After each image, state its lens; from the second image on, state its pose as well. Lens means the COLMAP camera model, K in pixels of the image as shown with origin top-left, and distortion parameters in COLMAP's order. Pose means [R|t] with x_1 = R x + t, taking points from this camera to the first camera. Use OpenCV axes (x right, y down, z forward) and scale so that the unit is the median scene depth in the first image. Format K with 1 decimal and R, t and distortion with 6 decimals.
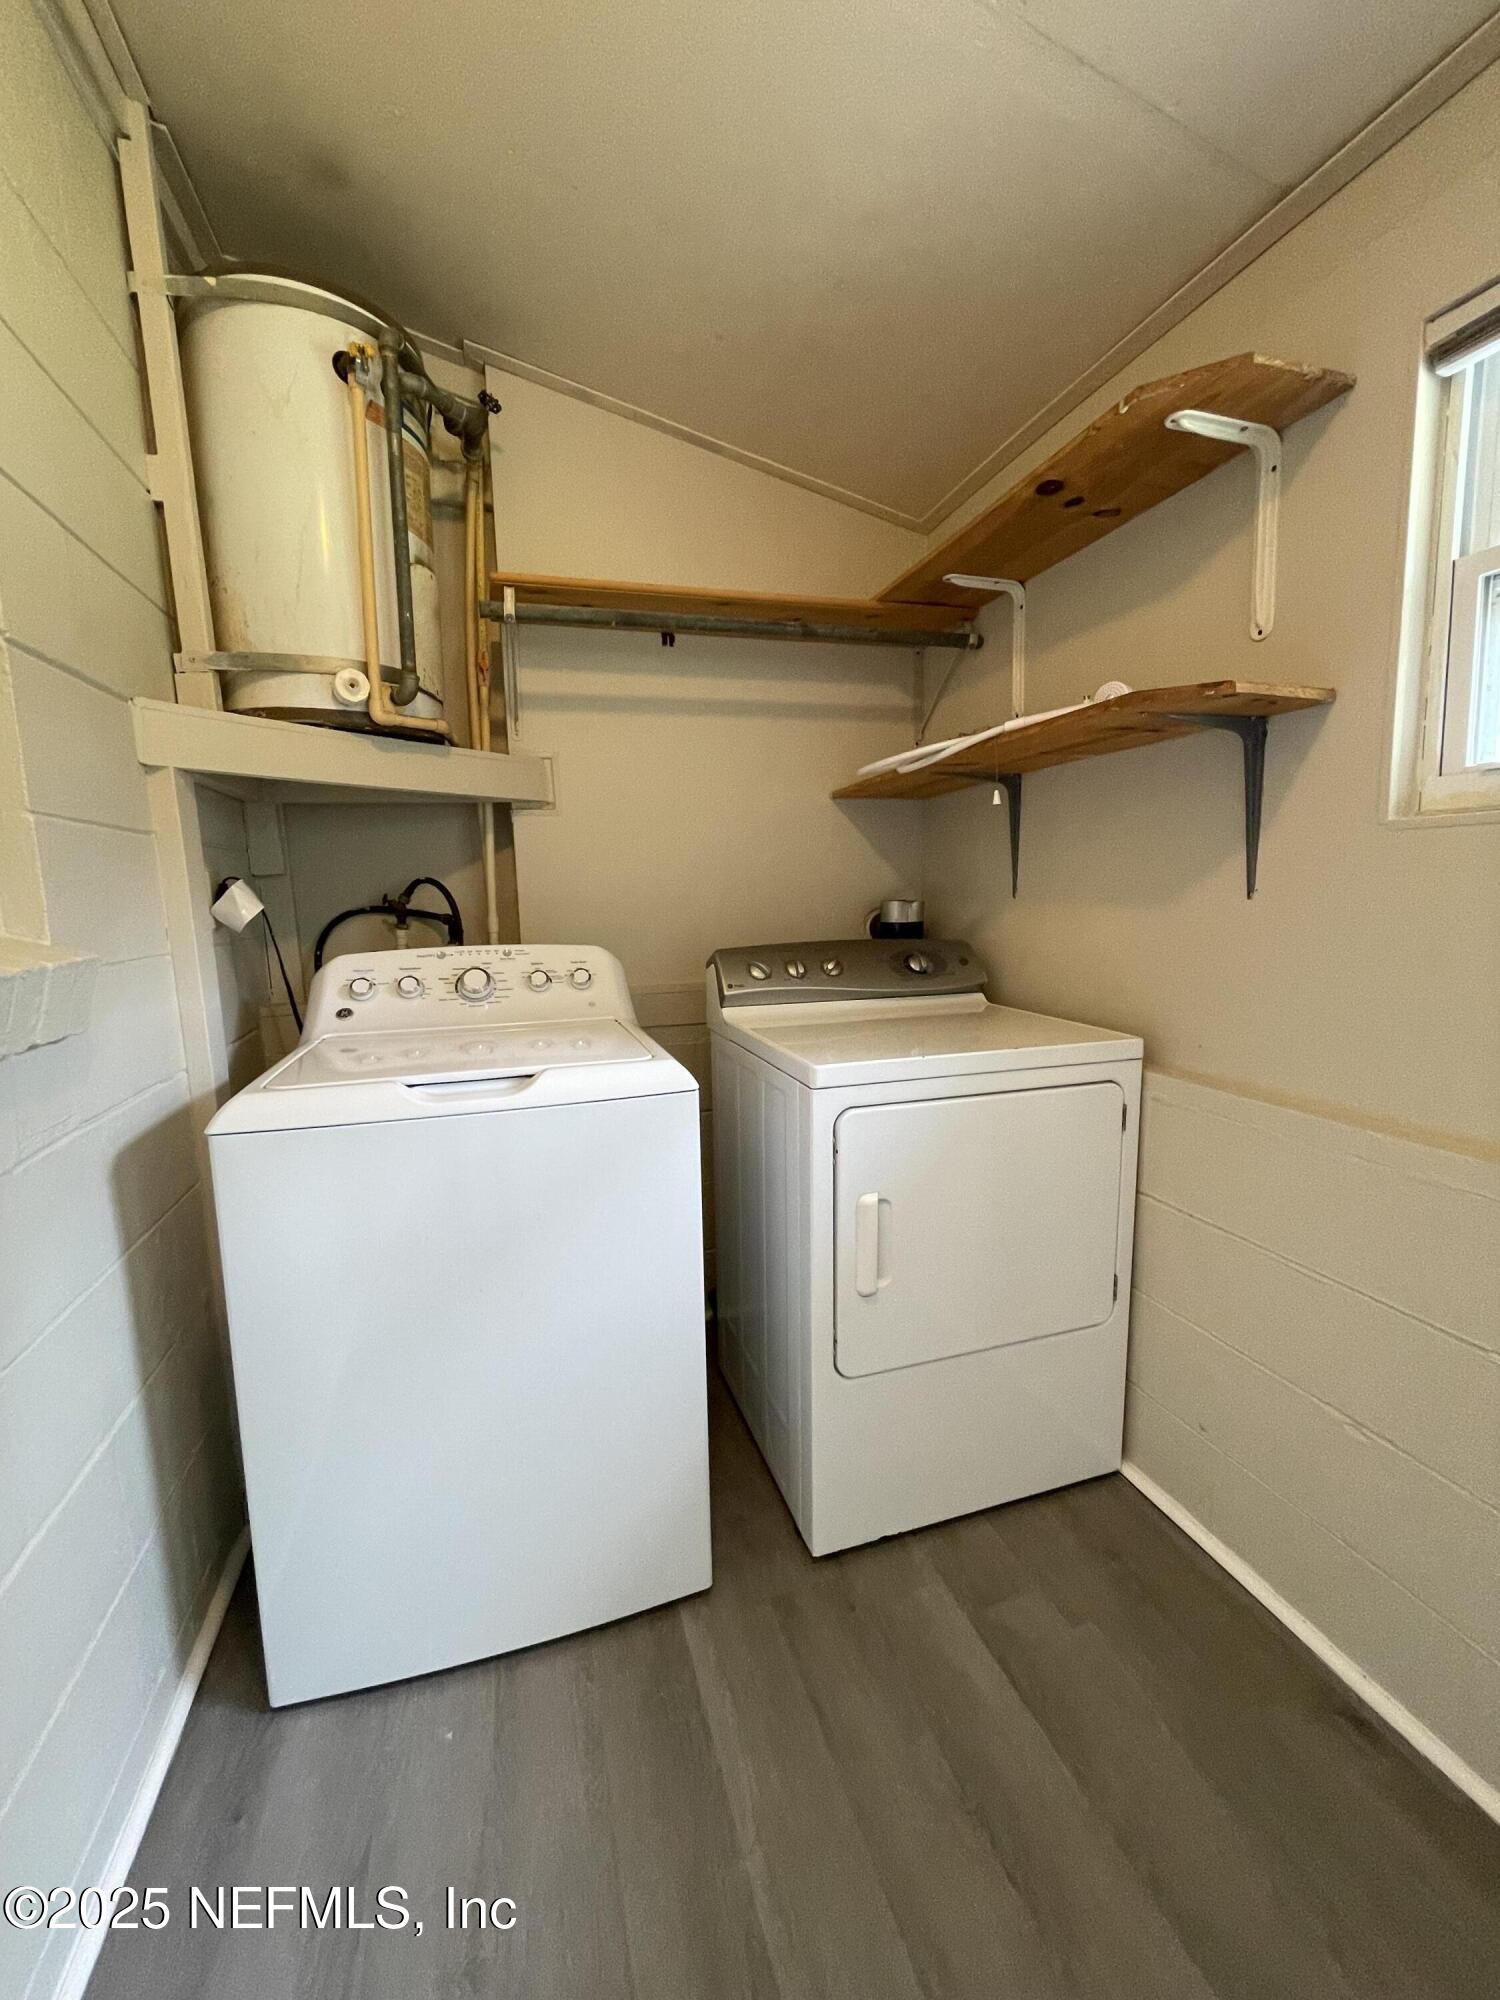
lens RADIAL K [[809.2, 0, 743.9], [0, 809.2, 997.8], [0, 0, 1]] dist [-0.001946, -0.000759]
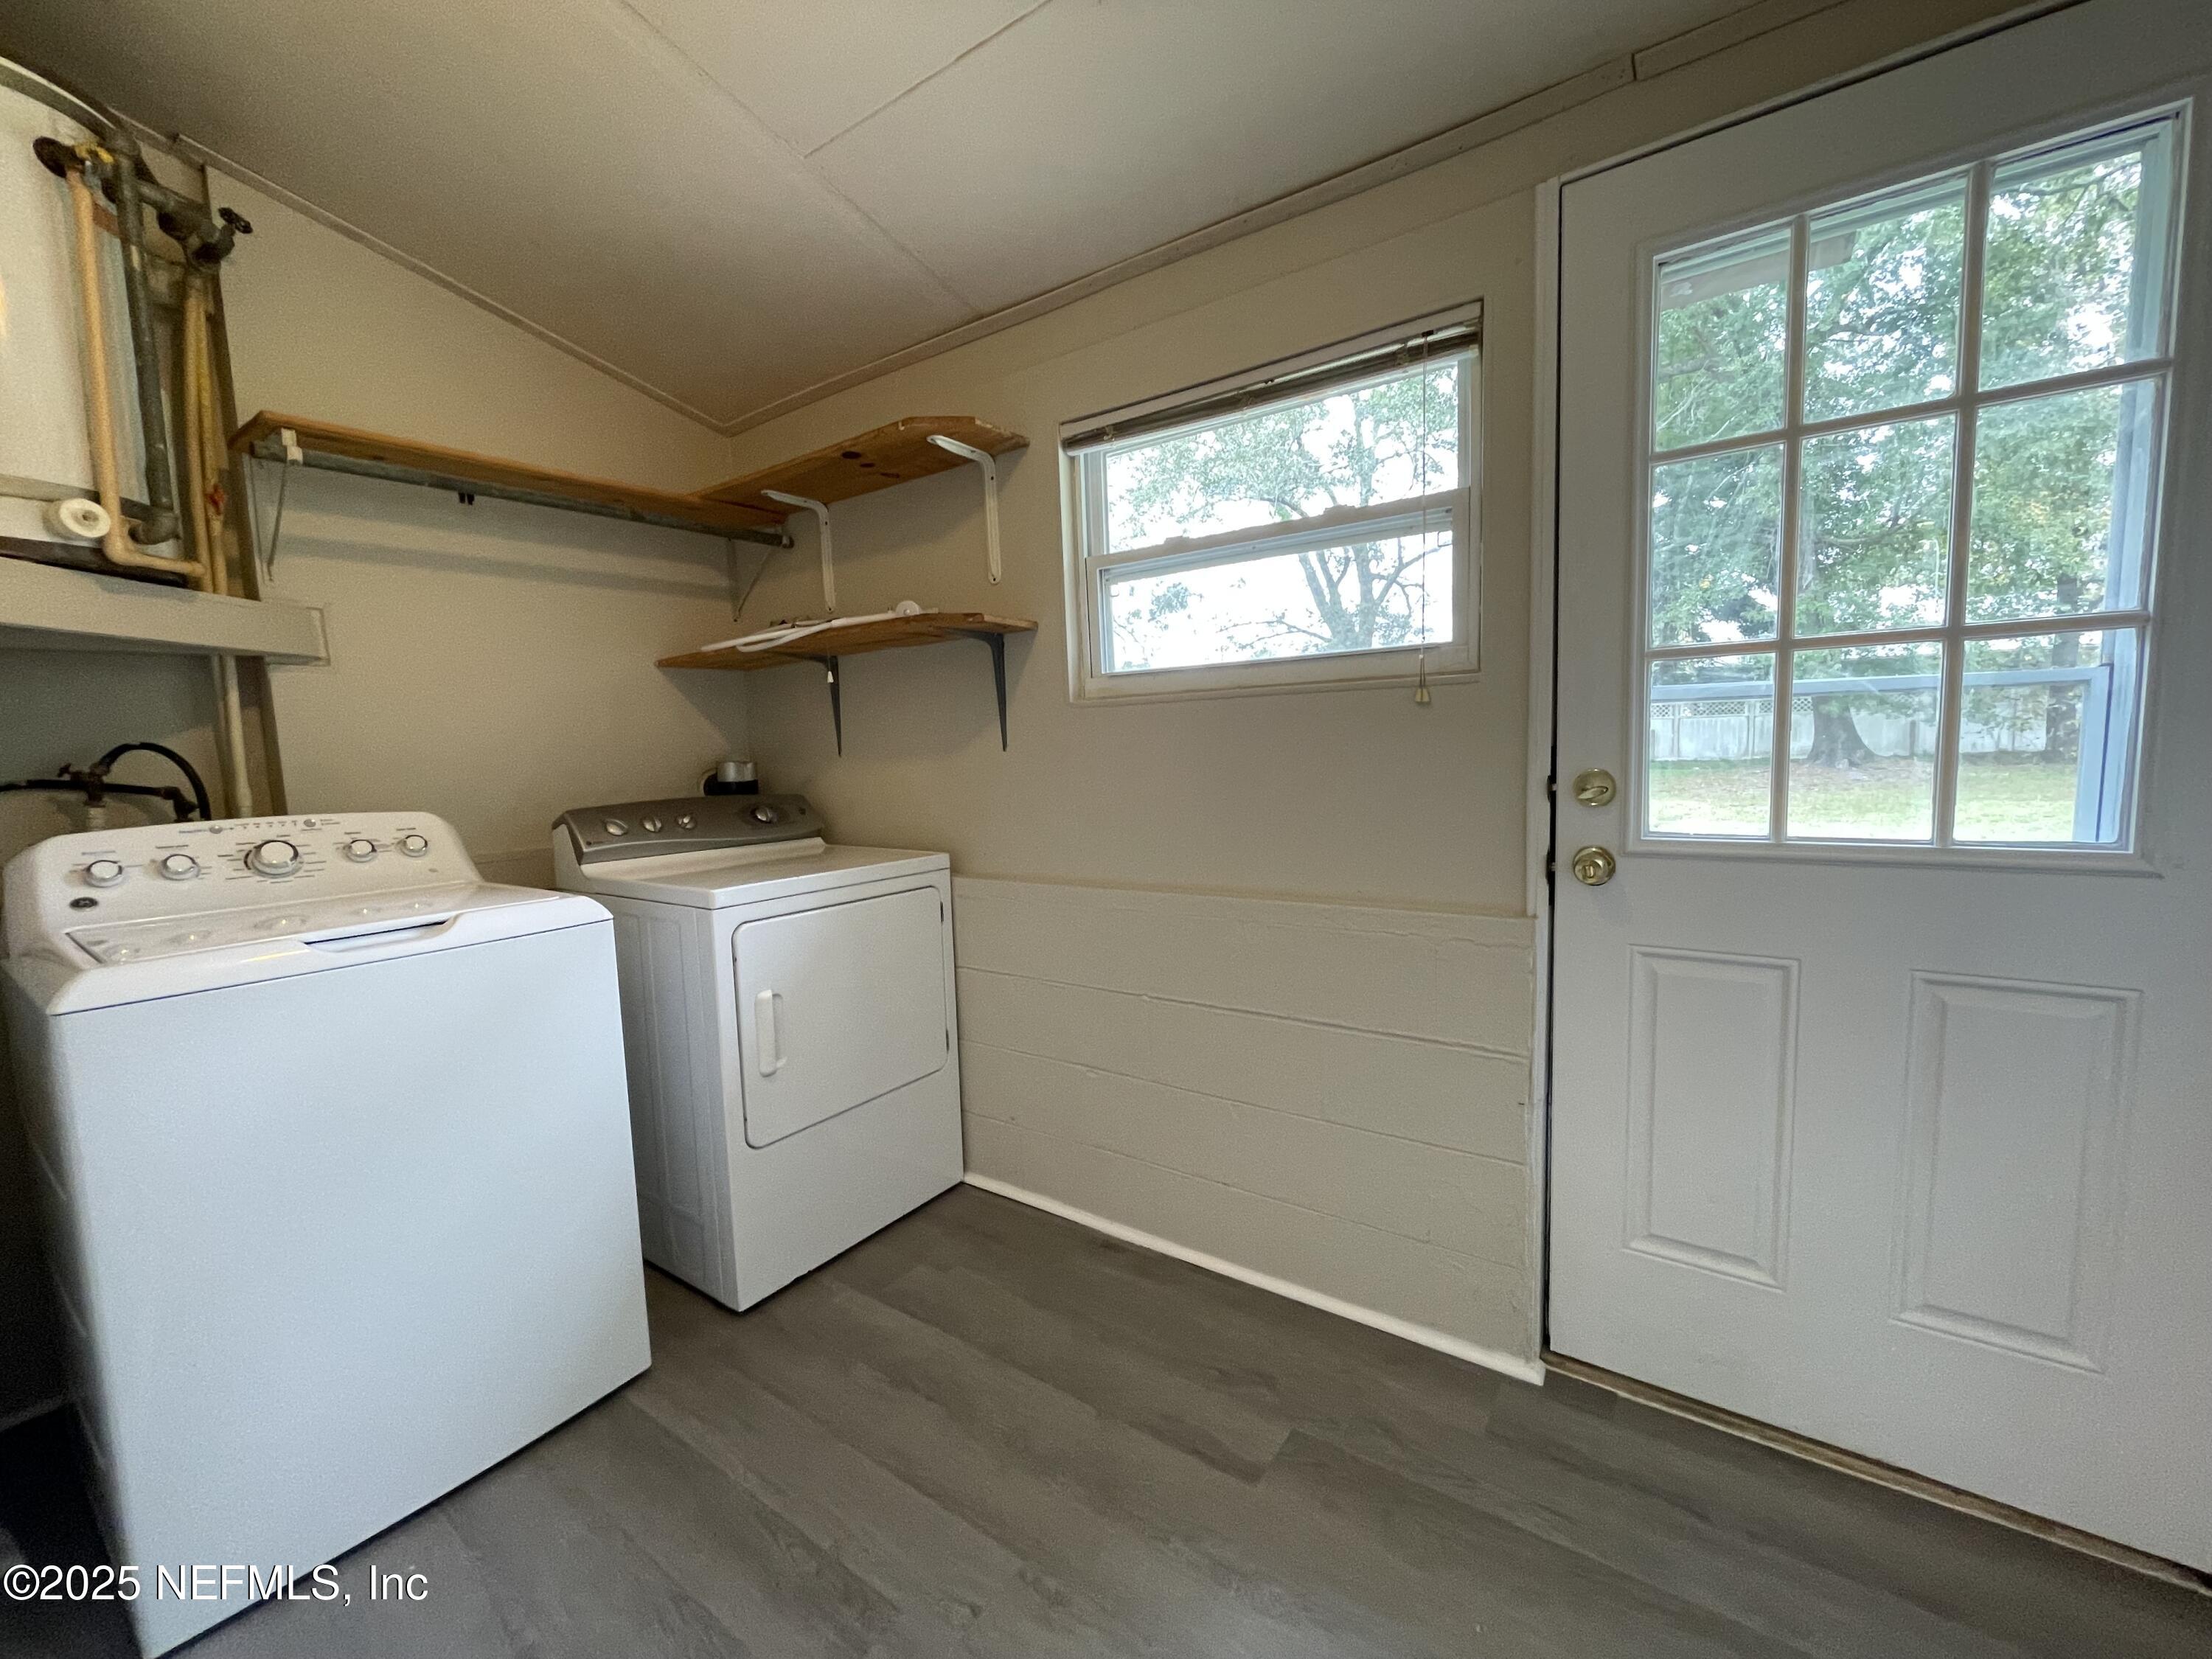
lens RADIAL K [[895.0, 0, 1104.4], [0, 895.0, 828.9], [0, 0, 1]] dist [-0.001946, -0.000759]
pose [[0.790693, -0.063713, 0.608889, -0.217959], [0.097825, 0.994940, -0.022926, 0.066597], [-0.604347, 0.077692, 0.792924, -0.364797]]
